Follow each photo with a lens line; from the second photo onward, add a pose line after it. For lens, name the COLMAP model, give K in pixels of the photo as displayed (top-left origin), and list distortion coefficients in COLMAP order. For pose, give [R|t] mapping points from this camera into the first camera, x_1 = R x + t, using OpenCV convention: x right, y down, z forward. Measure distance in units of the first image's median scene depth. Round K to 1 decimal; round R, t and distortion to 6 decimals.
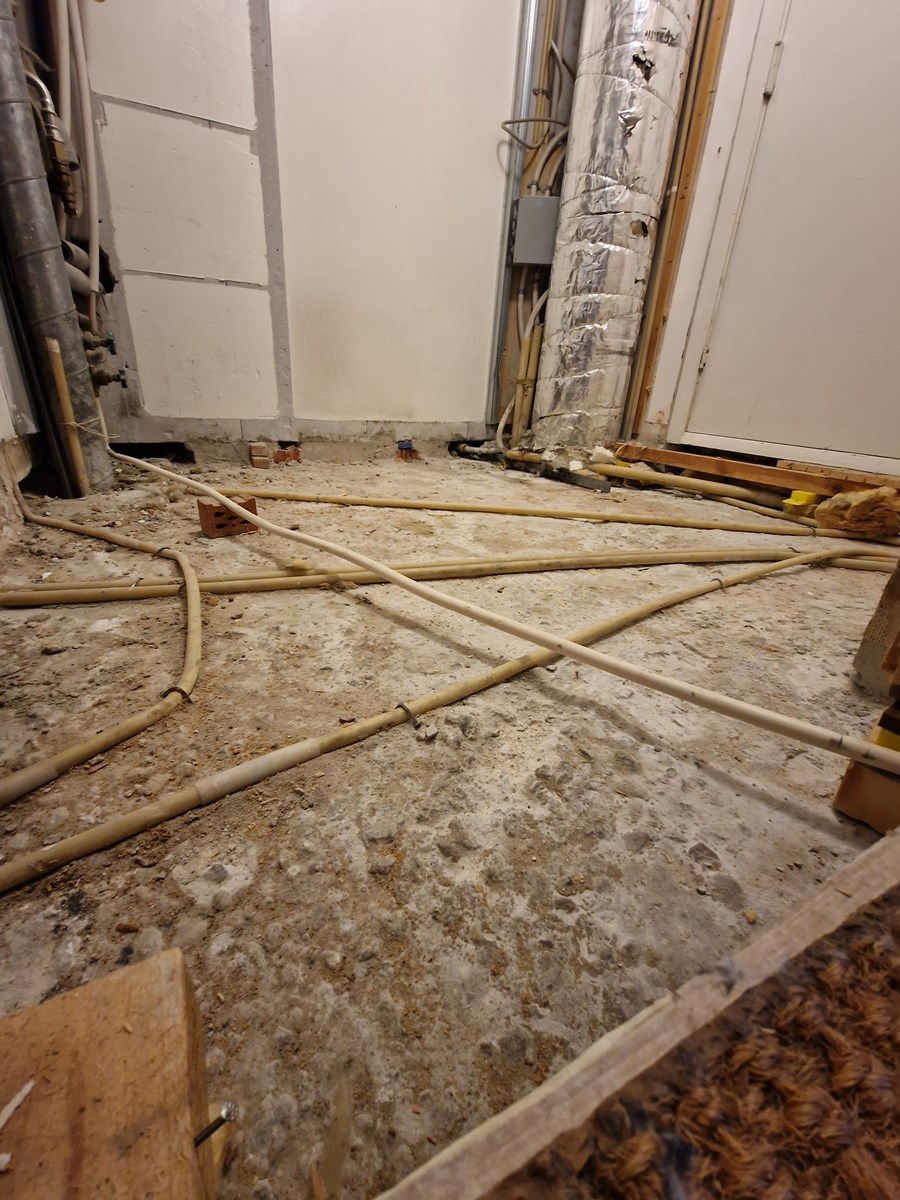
lens RADIAL K [[496.8, 0, 446.4], [0, 496.8, 600.1], [0, 0, 1]] dist [0.004433, -0.001925]
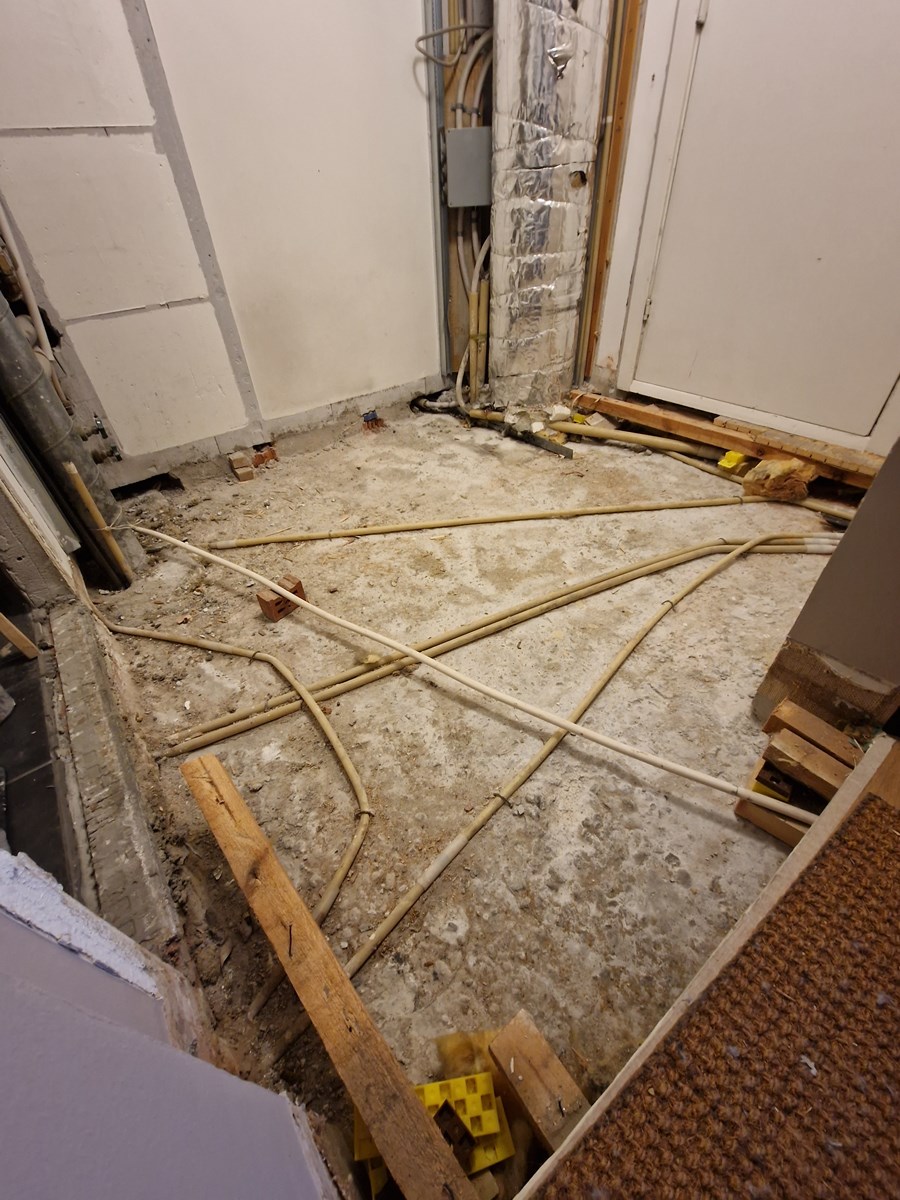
lens RADIAL K [[496.8, 0, 447.6], [0, 496.8, 603.3], [0, 0, 1]] dist [0.004433, -0.001925]
pose [[0.981237, -0.183931, 0.057828, -0.127399], [0.160160, 0.944551, 0.286655, -0.492168], [-0.107346, -0.272015, 0.956287, -0.231774]]
